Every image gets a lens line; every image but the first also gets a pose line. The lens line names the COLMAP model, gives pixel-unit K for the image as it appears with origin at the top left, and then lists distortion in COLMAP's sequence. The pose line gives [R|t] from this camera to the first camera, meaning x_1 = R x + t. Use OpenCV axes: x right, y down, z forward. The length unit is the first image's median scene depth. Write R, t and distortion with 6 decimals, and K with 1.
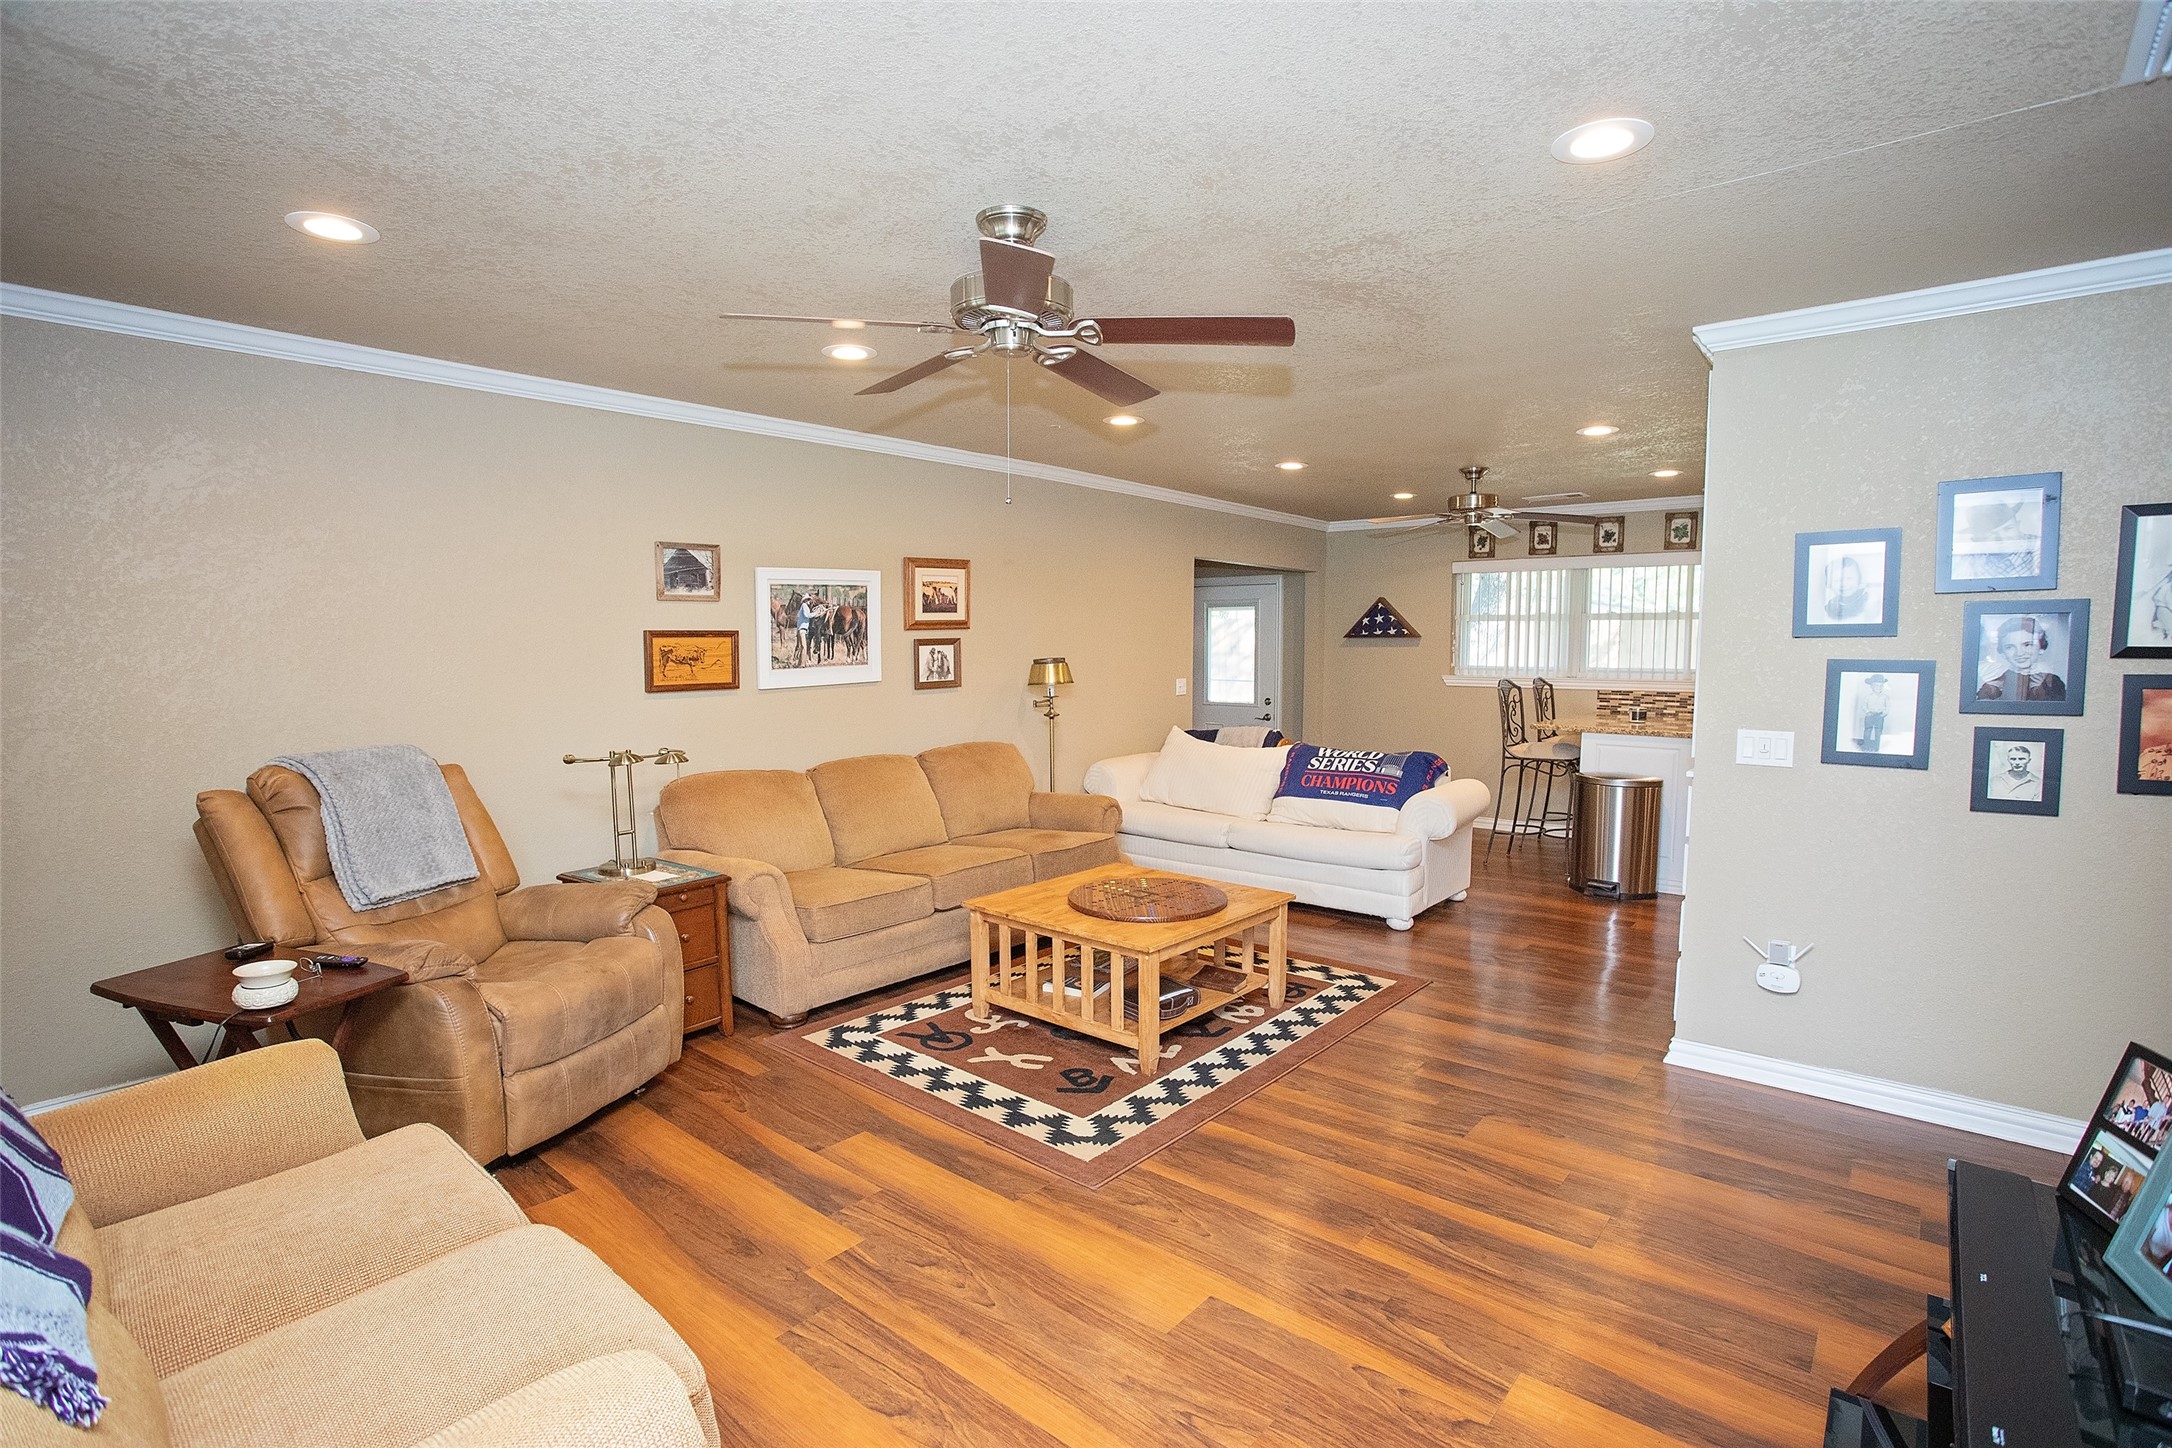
lens RADIAL K [[1051.4, 0, 1096.0], [0, 1051.4, 723.4], [0, 0, 1]] dist [-0.069430, 0.028940]
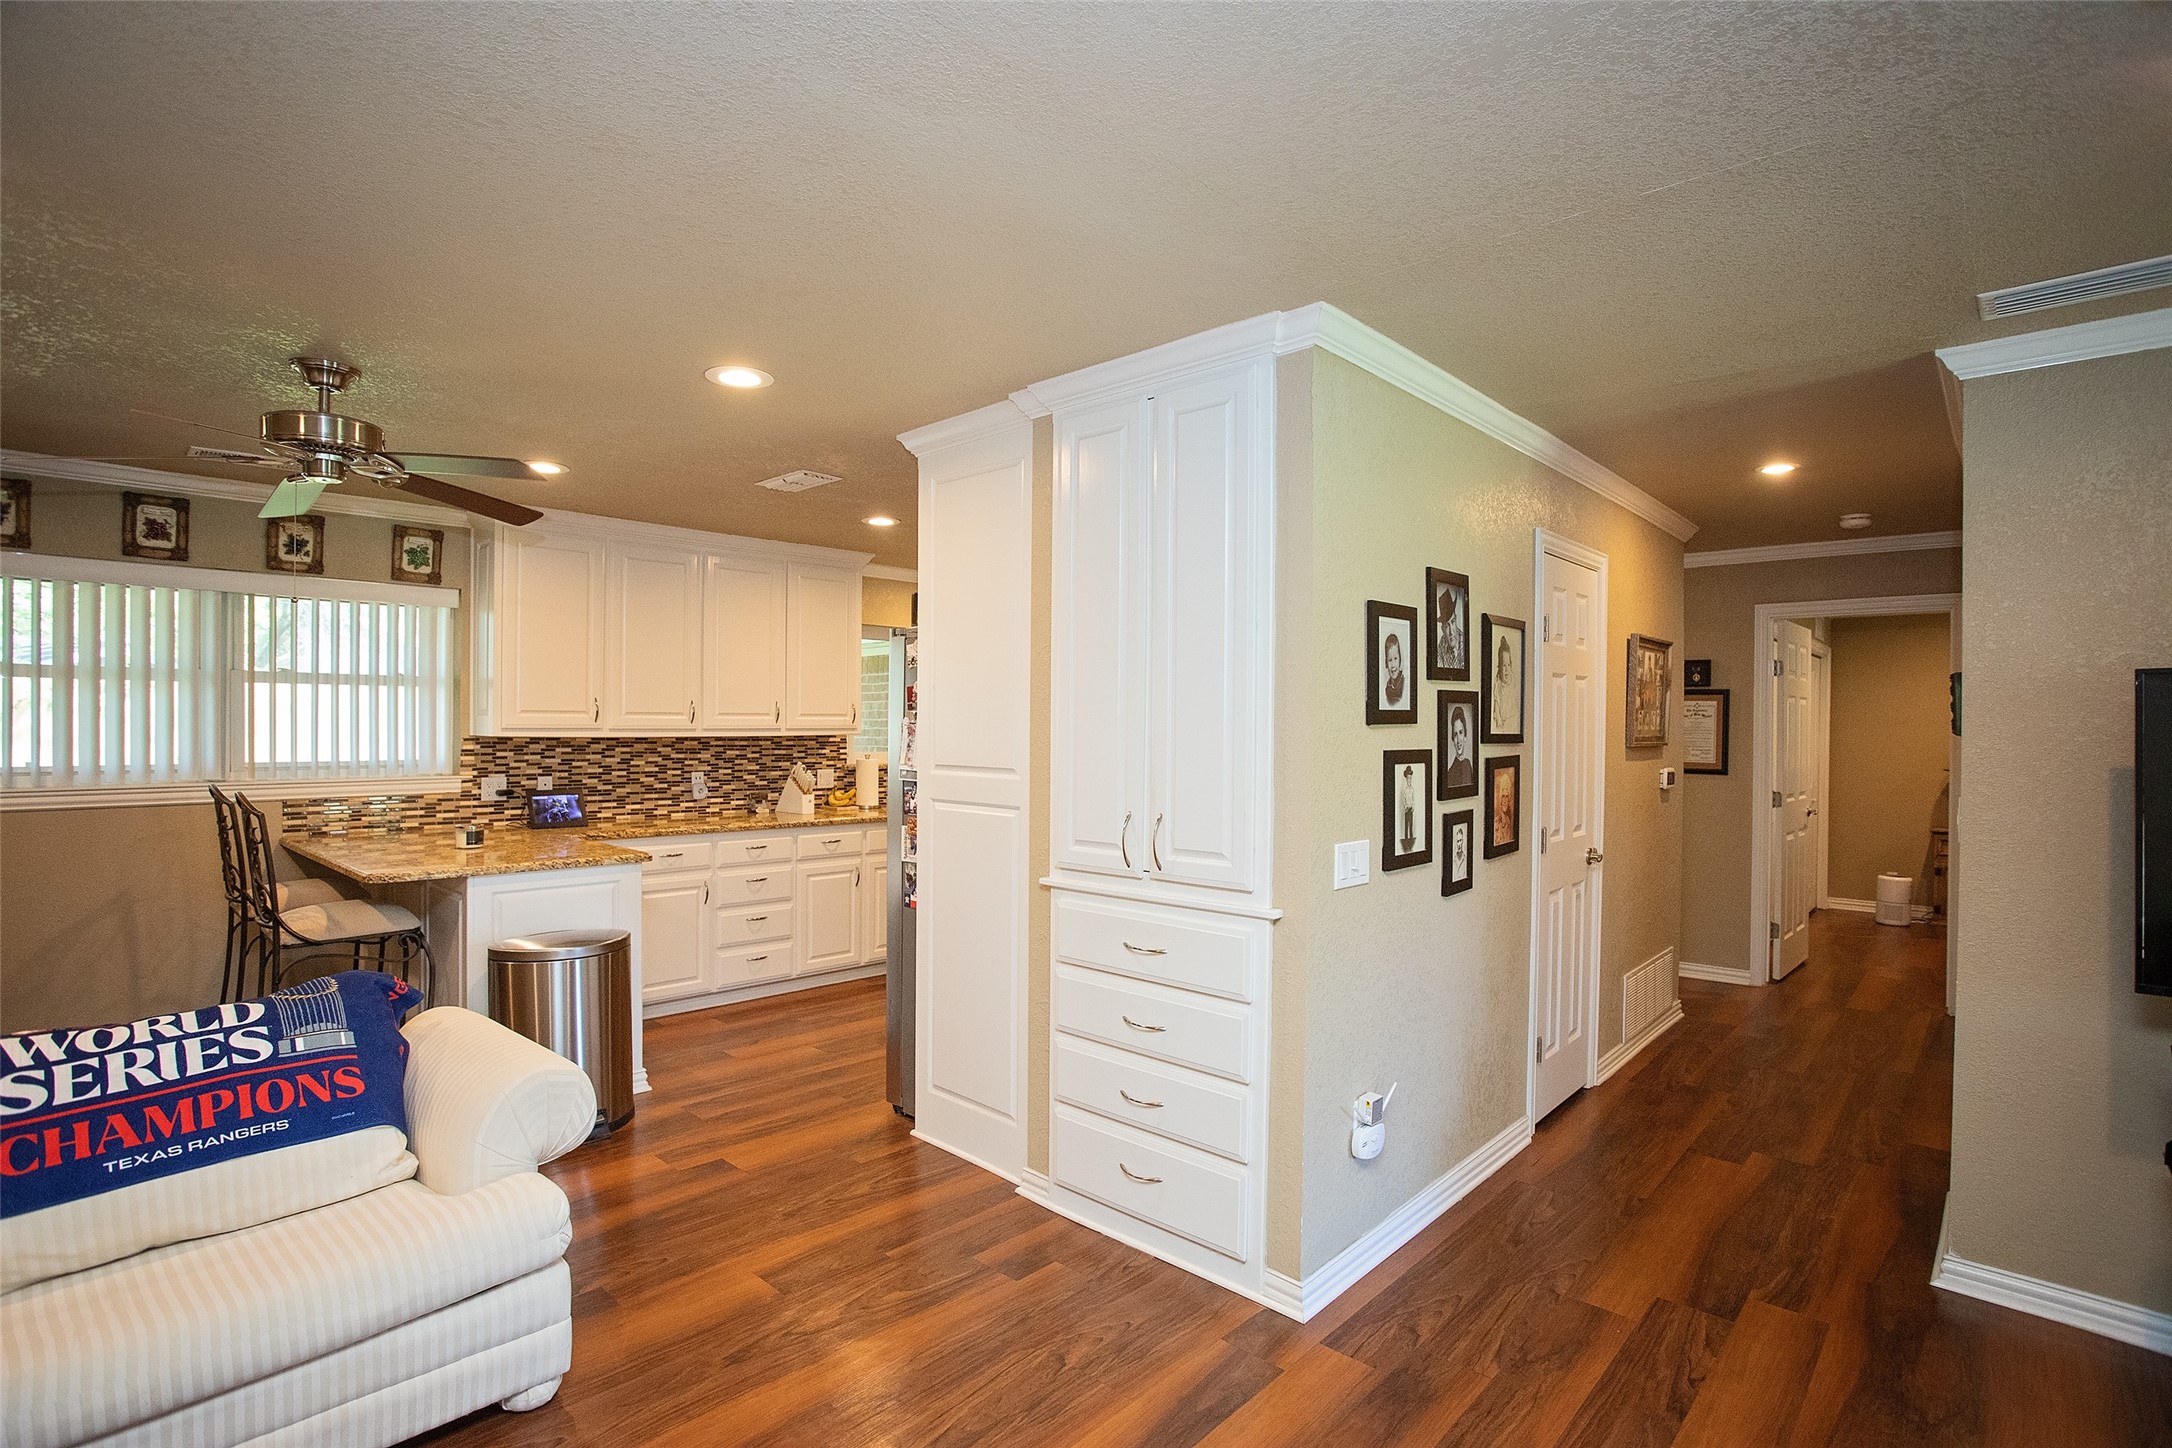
lens RADIAL K [[1051.4, 0, 1090.2], [0, 1051.4, 741.7], [0, 0, 1]] dist [-0.069430, 0.028940]
pose [[0.056923, -0.017594, 0.998224, -0.097142], [0.069302, 0.997503, 0.013629, -0.055676], [-0.995970, 0.068403, 0.058000, 0.673665]]
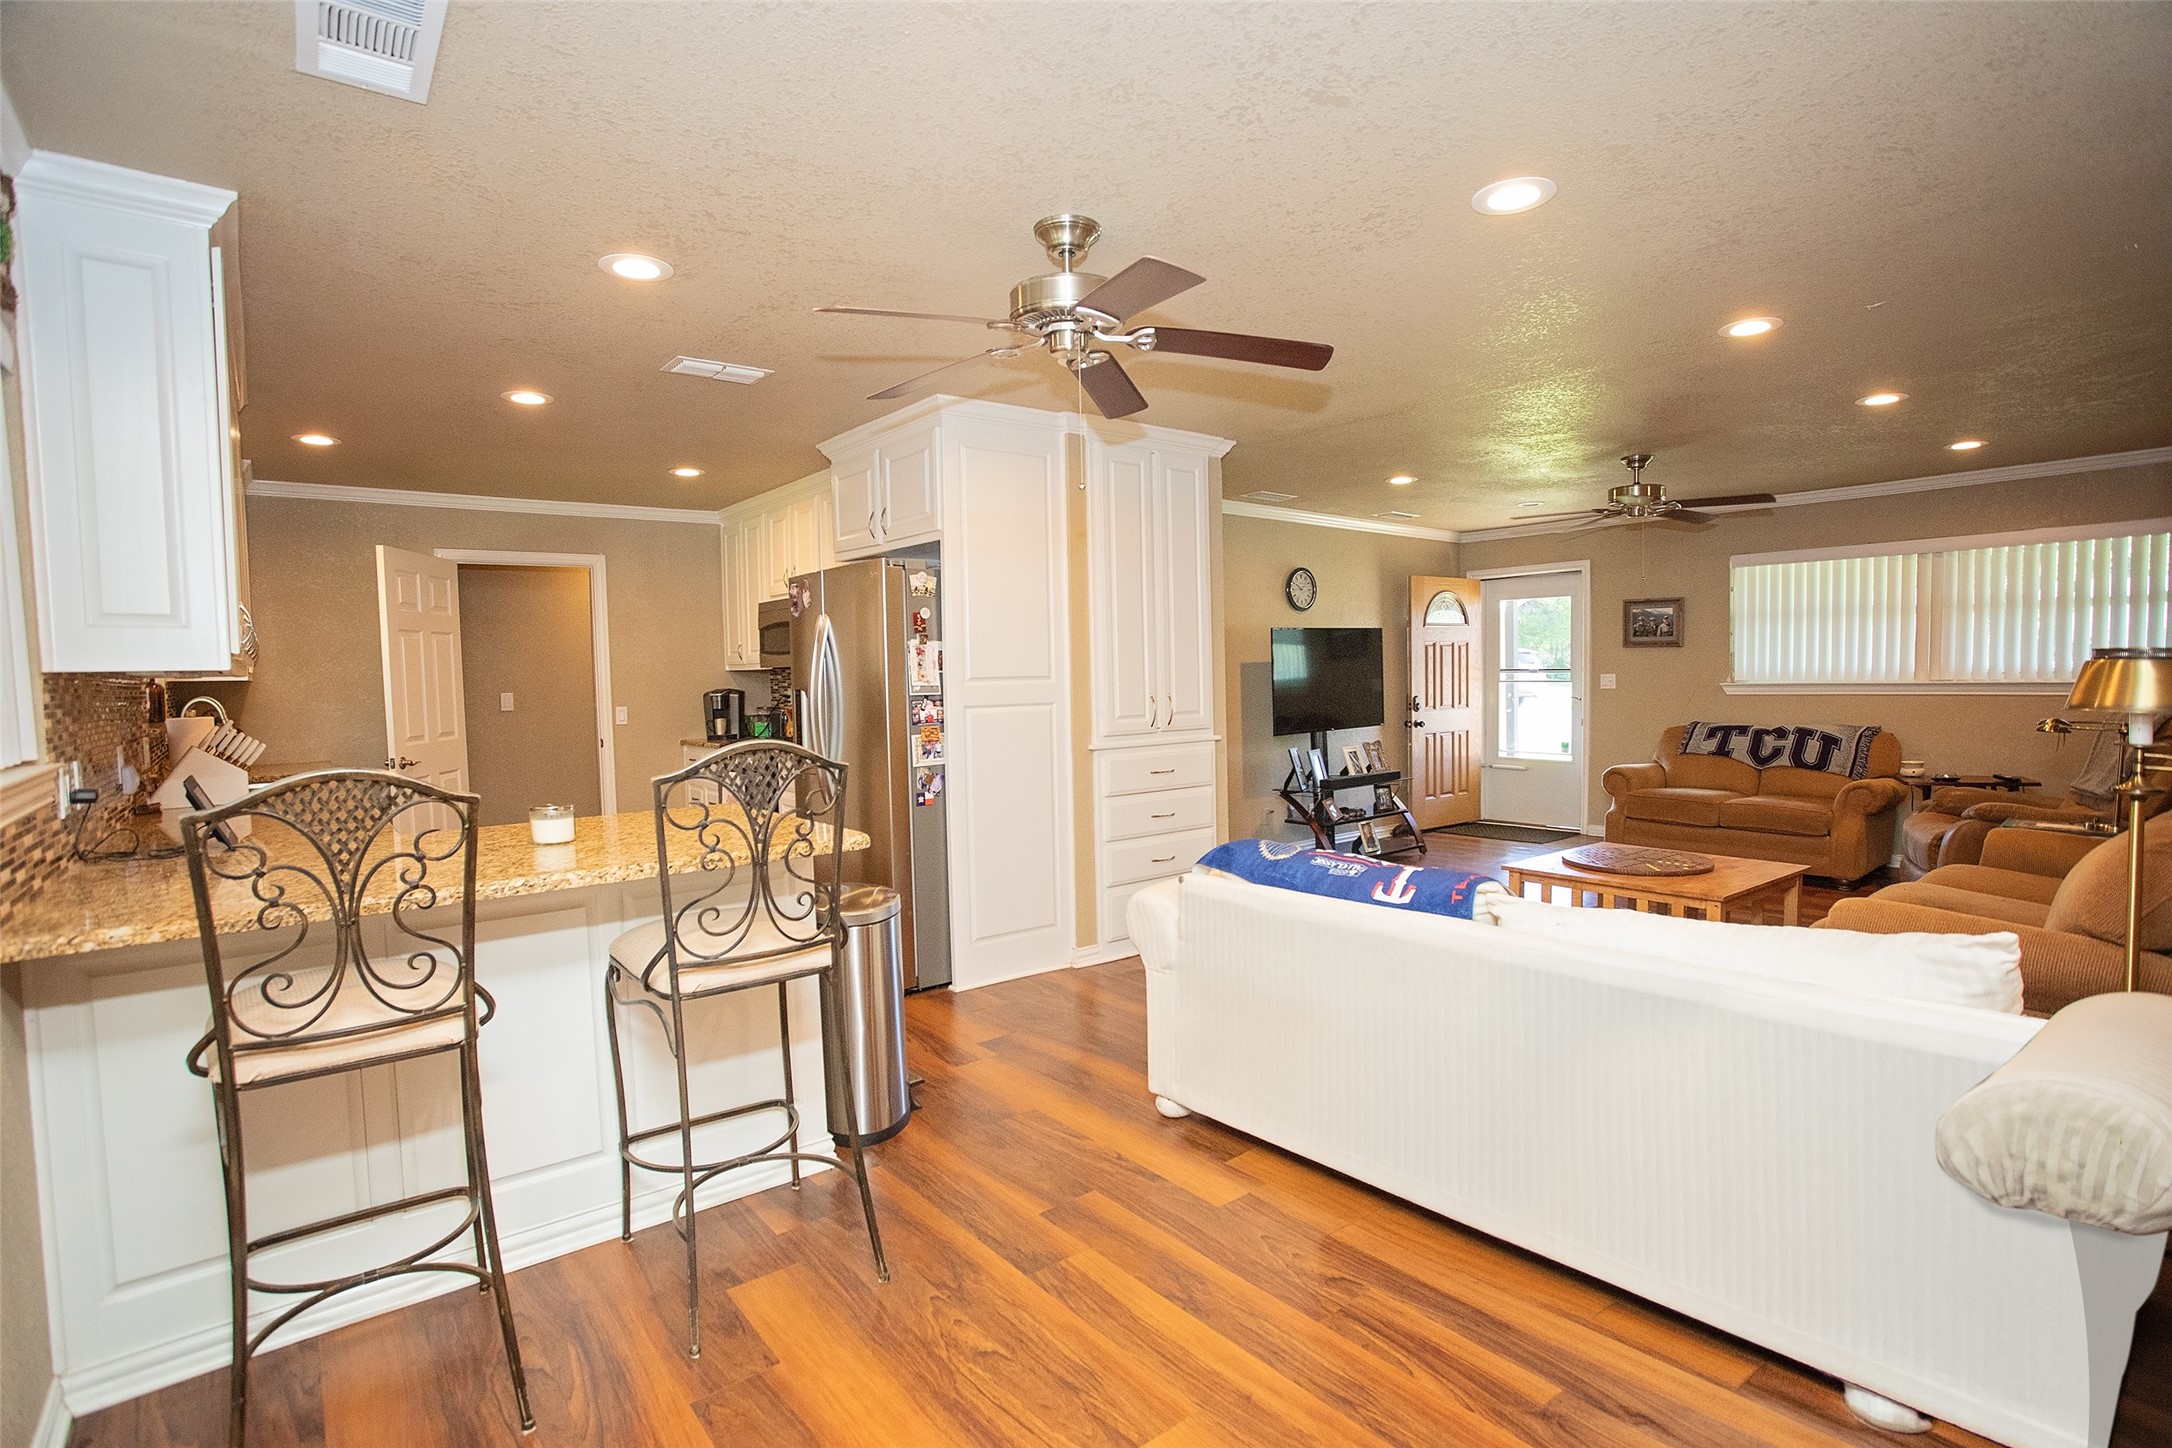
lens RADIAL K [[1051.4, 0, 1087.9], [0, 1051.4, 731.7], [0, 0, 1]] dist [-0.069430, 0.028940]
pose [[-0.978944, 0.005616, 0.204051, 0.285906], [0.033502, 0.990487, 0.133466, -0.101355], [-0.201360, 0.137492, -0.969820, 1.543330]]
